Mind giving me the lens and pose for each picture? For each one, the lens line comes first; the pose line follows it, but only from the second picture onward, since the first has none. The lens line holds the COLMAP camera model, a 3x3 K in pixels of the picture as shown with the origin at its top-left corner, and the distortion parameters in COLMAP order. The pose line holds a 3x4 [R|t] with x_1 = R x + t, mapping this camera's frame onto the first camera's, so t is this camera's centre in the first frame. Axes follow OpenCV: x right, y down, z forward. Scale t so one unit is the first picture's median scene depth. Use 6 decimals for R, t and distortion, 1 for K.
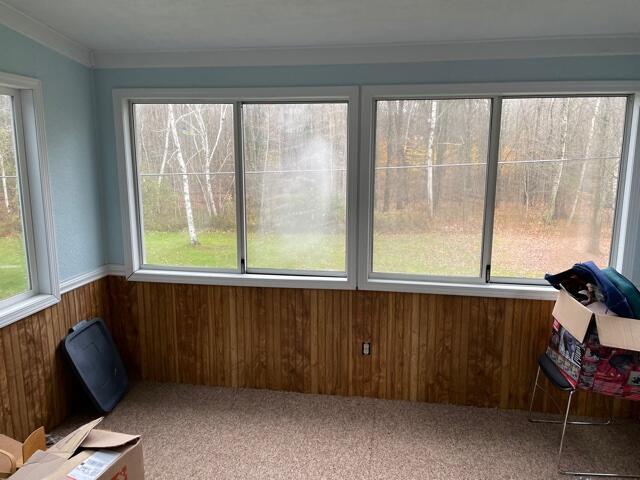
lens RADIAL K [[478.5, 0, 321.8], [0, 478.5, 237.7], [0, 0, 1]] dist [0.061110, -0.082465]
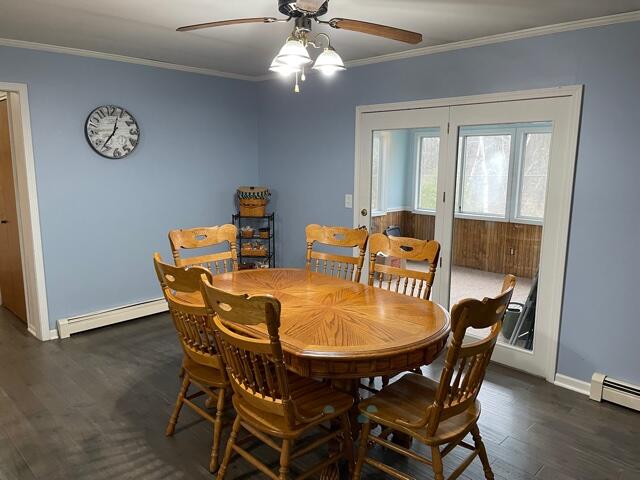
lens RADIAL K [[478.5, 0, 320.2], [0, 478.5, 240.7], [0, 0, 1]] dist [0.061110, -0.082465]
pose [[0.800975, 0.099574, -0.590359, 0.652975], [-0.104629, 0.994178, 0.025730, 0.215947], [0.589484, 0.041160, 0.806731, -1.180708]]
